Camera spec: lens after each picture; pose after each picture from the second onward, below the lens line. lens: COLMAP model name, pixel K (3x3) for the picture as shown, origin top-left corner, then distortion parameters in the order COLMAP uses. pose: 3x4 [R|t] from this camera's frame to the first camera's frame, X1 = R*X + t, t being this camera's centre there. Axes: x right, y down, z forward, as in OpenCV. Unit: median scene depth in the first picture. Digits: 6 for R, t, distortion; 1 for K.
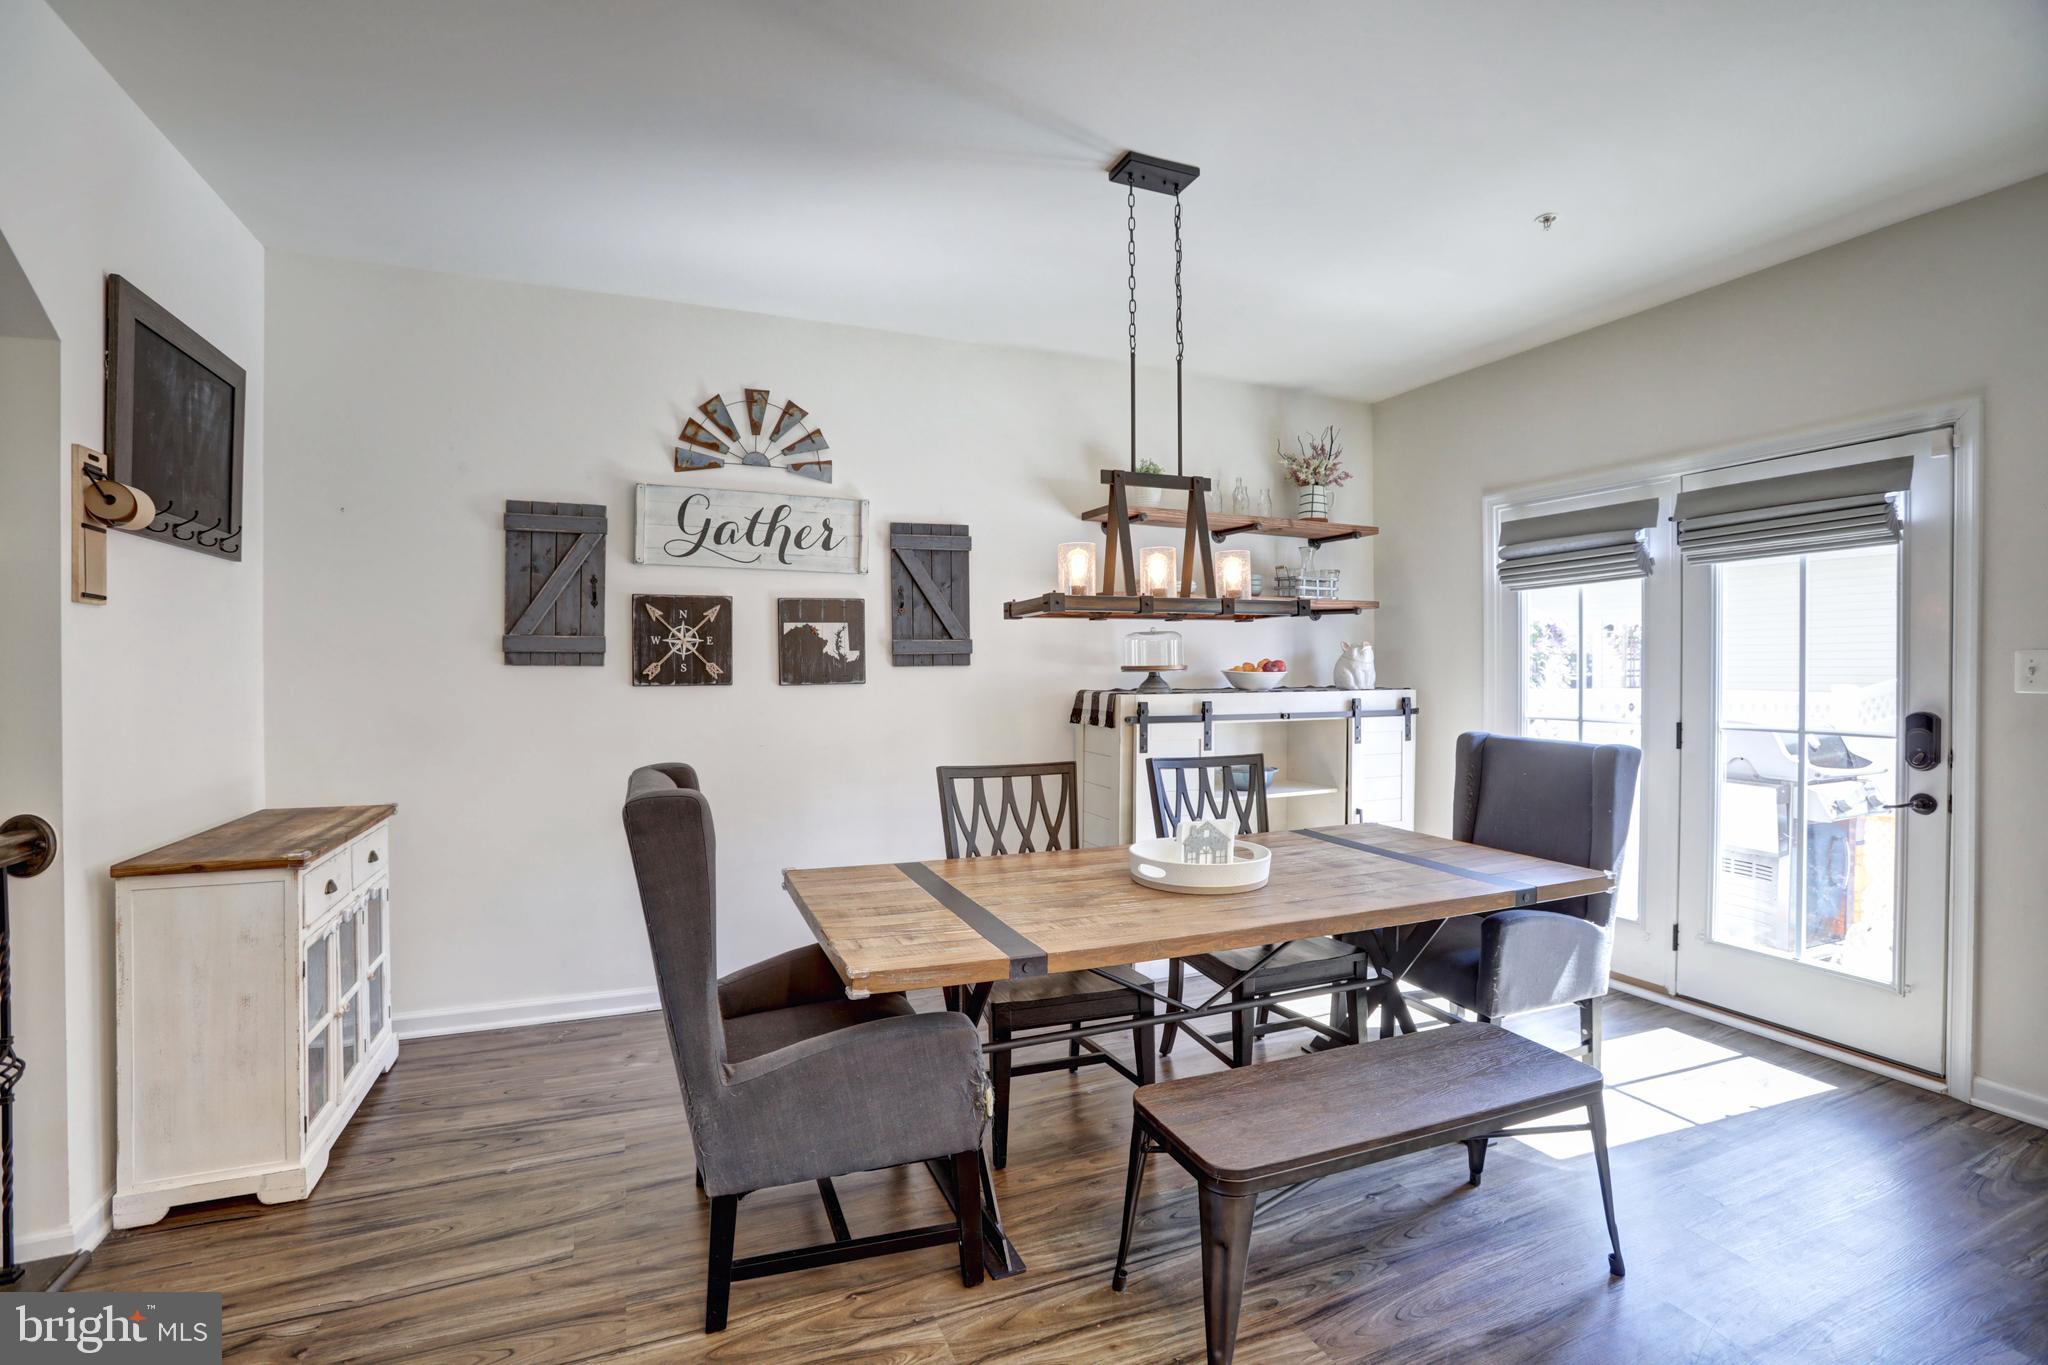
lens RADIAL K [[953.7, 0, 1024.0], [0, 953.7, 682.5], [0, 0, 1]] dist [-0.012908, -0.000315]
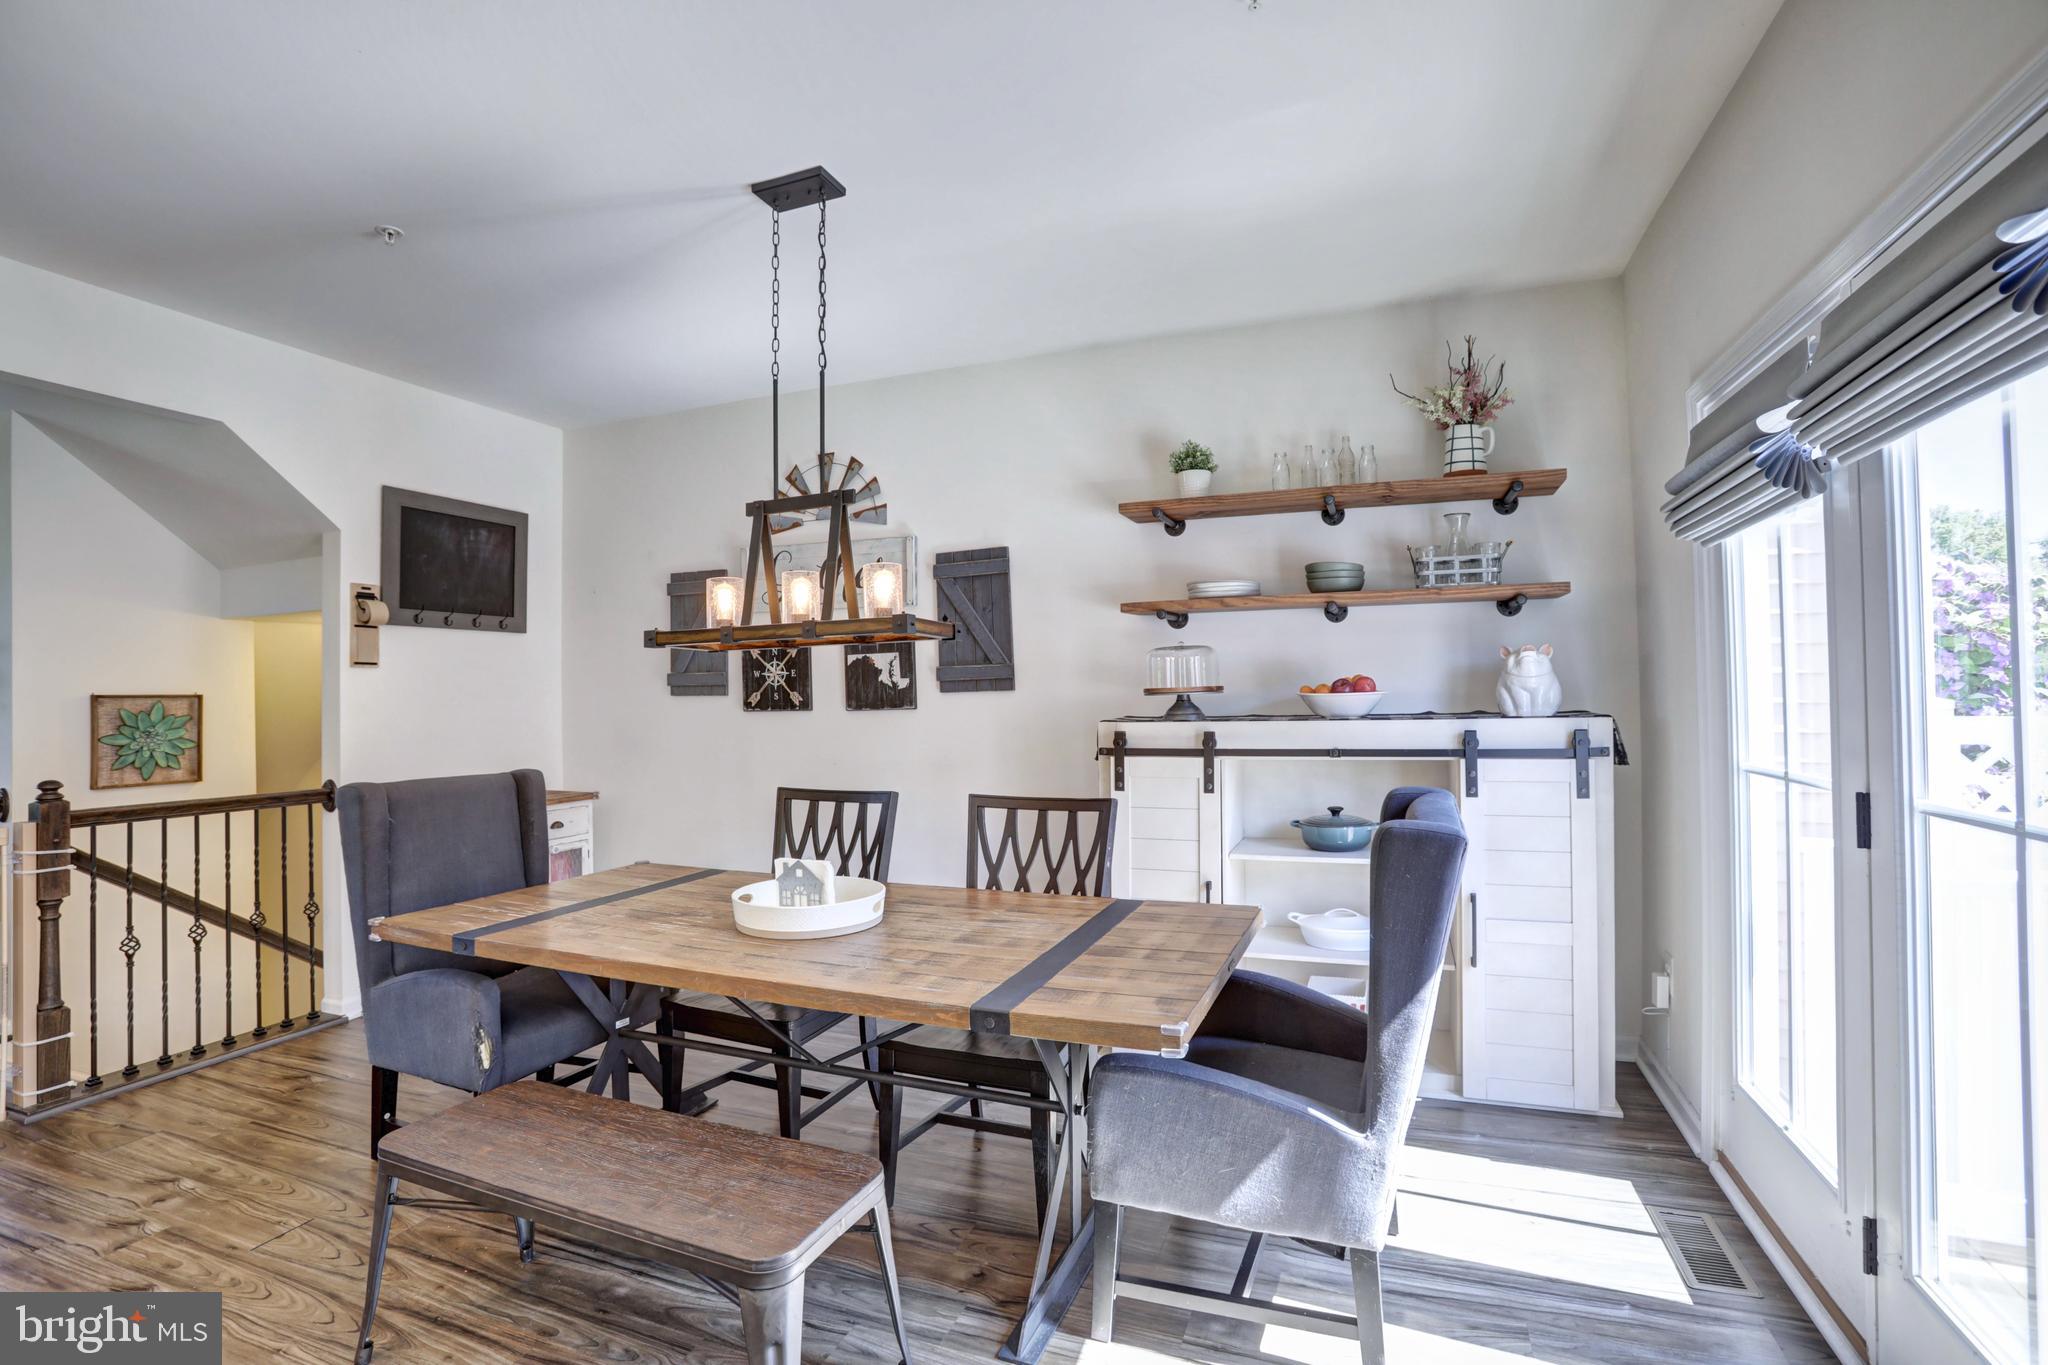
lens RADIAL K [[982.7, 0, 1021.0], [0, 982.7, 653.9], [0, 0, 1]] dist [-0.037410, -0.000149]
pose [[0.707010, -0.038120, -0.706175, 0.684550], [0.005429, 0.998809, -0.048481, -0.006858], [0.707182, 0.030443, 0.706375, 0.320807]]
